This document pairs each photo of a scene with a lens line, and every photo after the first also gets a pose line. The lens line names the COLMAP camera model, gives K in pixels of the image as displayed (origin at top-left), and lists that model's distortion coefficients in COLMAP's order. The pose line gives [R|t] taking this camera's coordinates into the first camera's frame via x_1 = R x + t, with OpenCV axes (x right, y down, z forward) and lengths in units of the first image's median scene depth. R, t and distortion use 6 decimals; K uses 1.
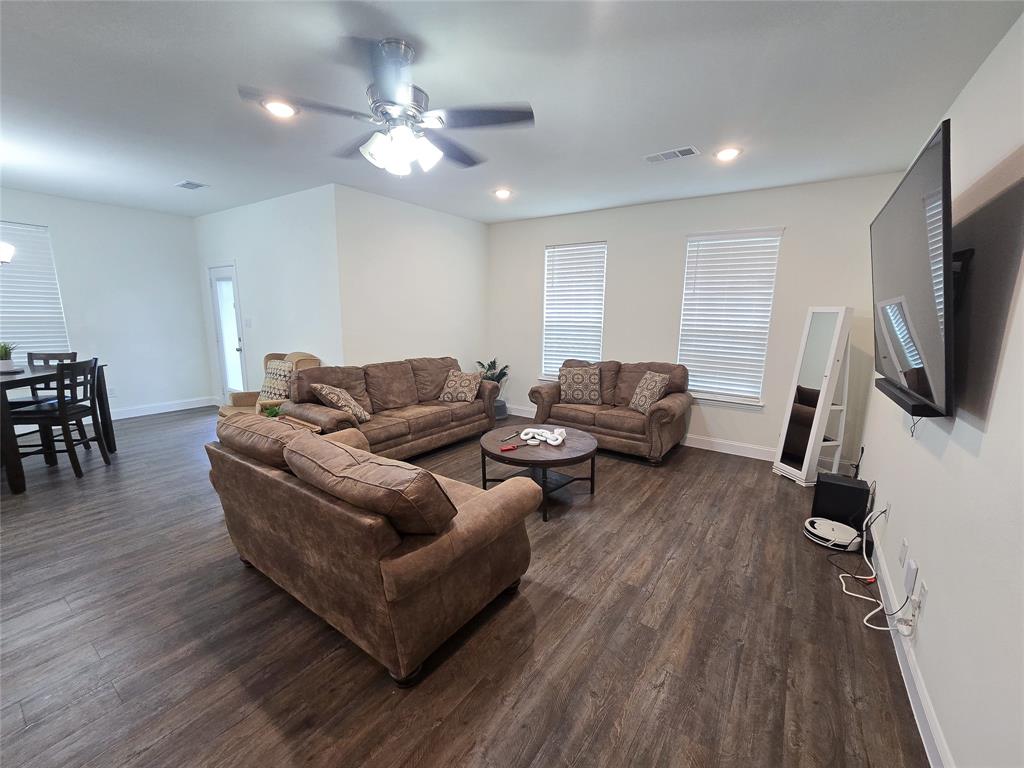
lens RADIAL K [[421.5, 0, 520.7], [0, 421.5, 389.8], [0, 0, 1]] dist [-0.011504, 0.008095]
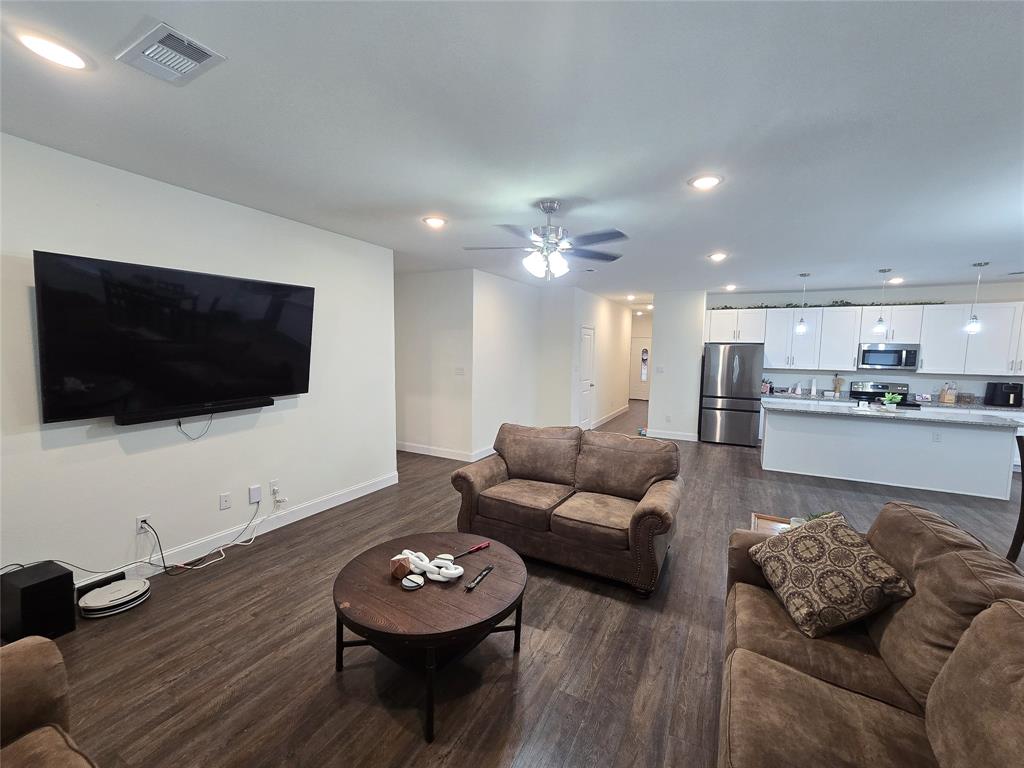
lens RADIAL K [[421.5, 0, 520.7], [0, 421.5, 389.8], [0, 0, 1]] dist [-0.011504, 0.008095]
pose [[-0.990619, -0.022684, -0.134755, 0.008858], [-0.058545, 0.961492, 0.268523, -0.384000], [0.123475, 0.273894, -0.953801, 1.865187]]
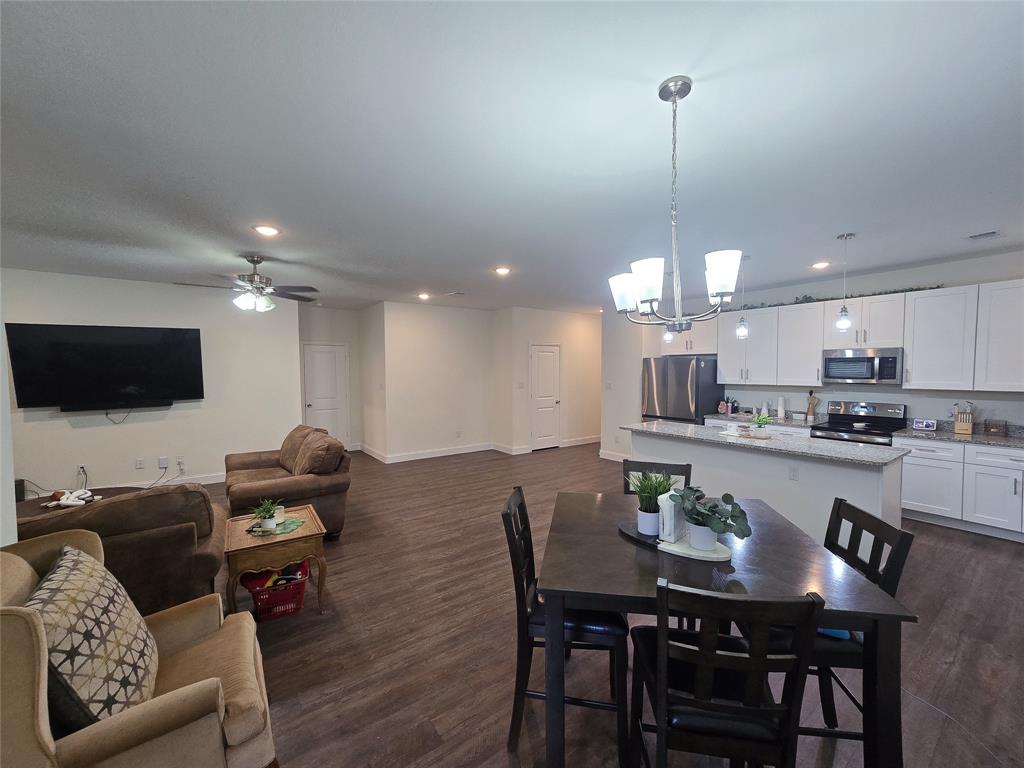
lens RADIAL K [[421.5, 0, 520.7], [0, 421.5, 389.8], [0, 0, 1]] dist [-0.011504, 0.008095]
pose [[-0.947783, -0.032299, 0.317276, -1.601896], [0.041589, 0.973844, 0.223377, -0.399037], [-0.316192, 0.224908, -0.921650, 1.857295]]
